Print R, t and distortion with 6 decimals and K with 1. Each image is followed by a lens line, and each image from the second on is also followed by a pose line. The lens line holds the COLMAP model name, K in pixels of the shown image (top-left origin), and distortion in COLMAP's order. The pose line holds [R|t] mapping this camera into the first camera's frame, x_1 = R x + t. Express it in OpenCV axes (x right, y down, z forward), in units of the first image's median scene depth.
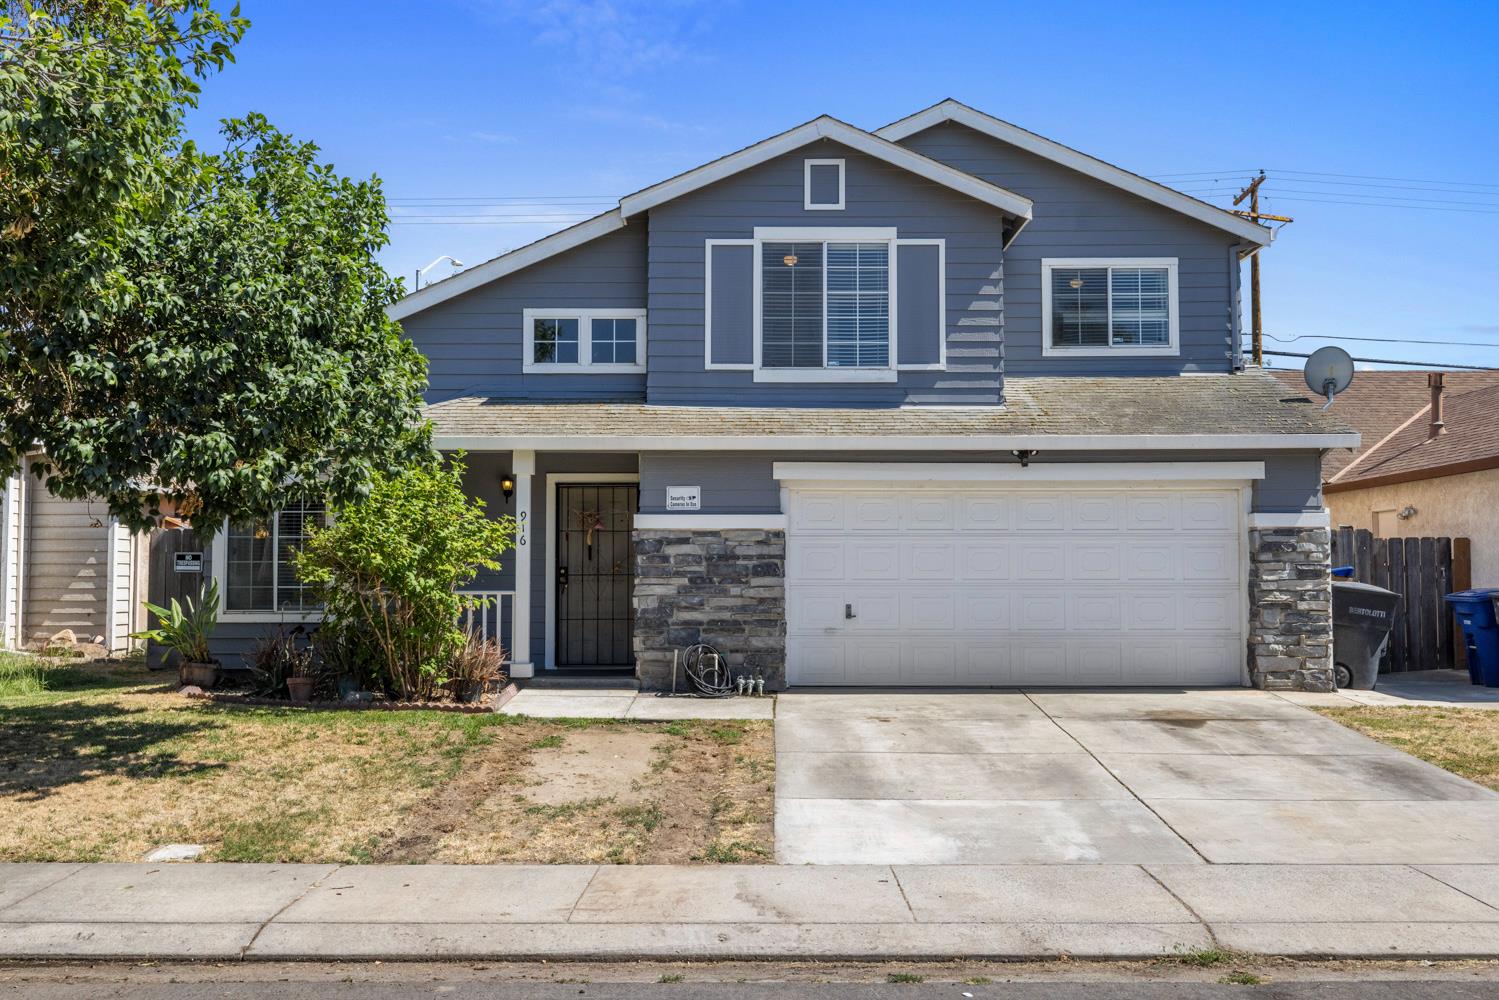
lens RADIAL K [[1442.3, 0, 749.5], [0, 1442.3, 500.0], [0, 0, 1]] dist [0.002939, 0.001740]
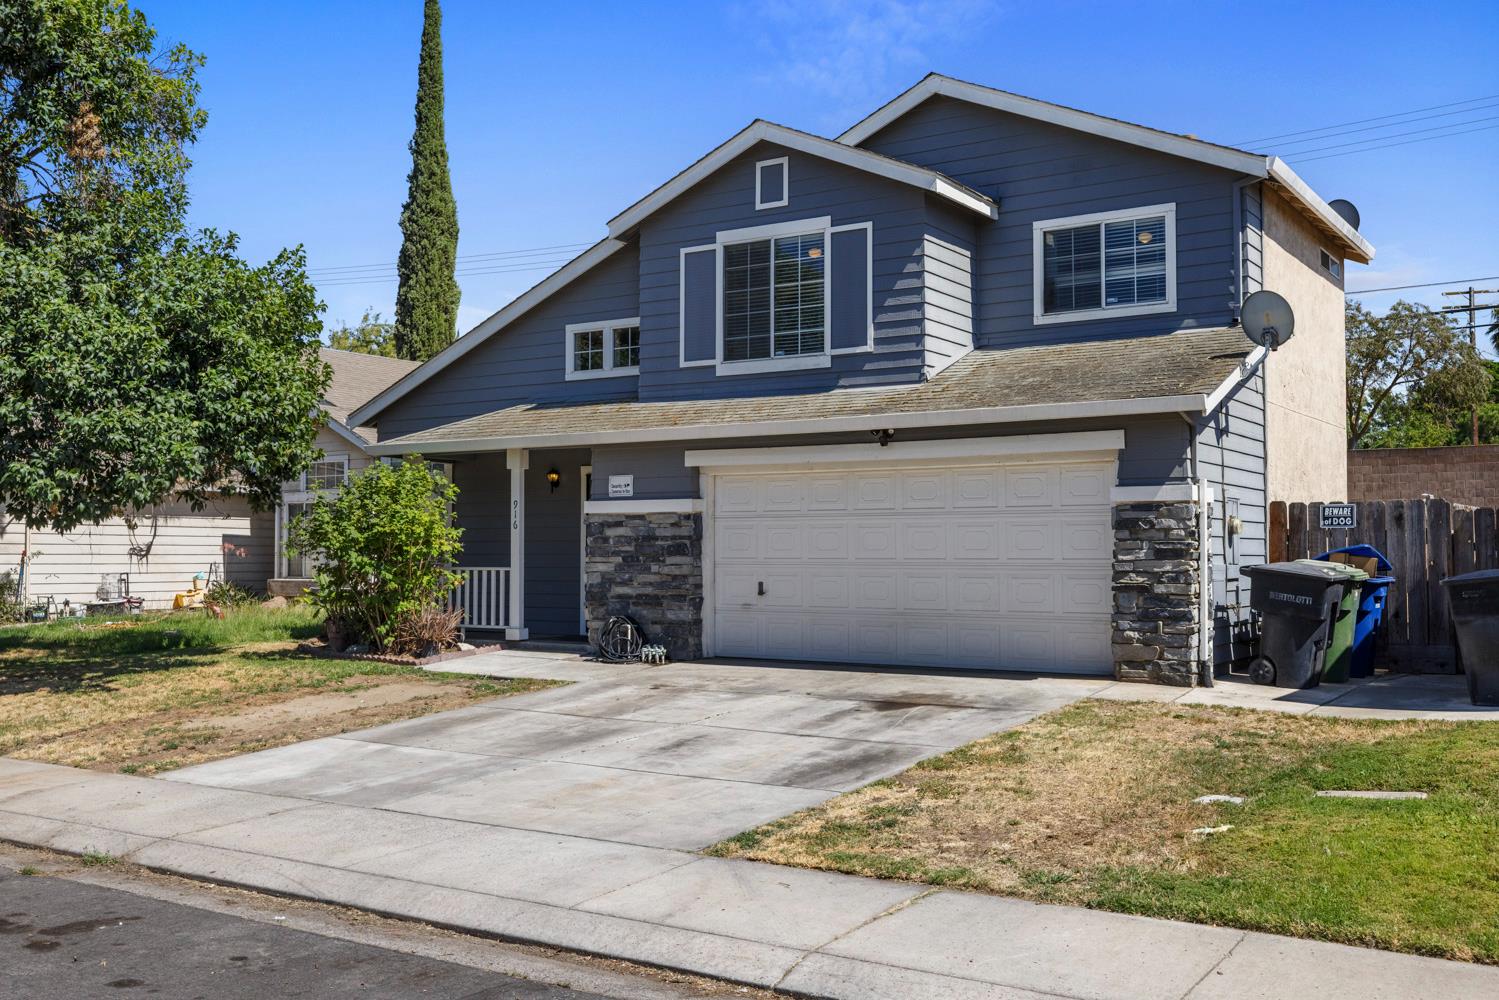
lens RADIAL K [[1442.3, 0, 749.5], [0, 1442.3, 500.0], [0, 0, 1]] dist [0.002939, 0.001740]
pose [[0.838868, -0.019648, -0.543980, 0.611095], [0.028687, 0.999555, 0.008135, 0.003194], [0.543578, -0.022429, 0.839059, 0.102871]]
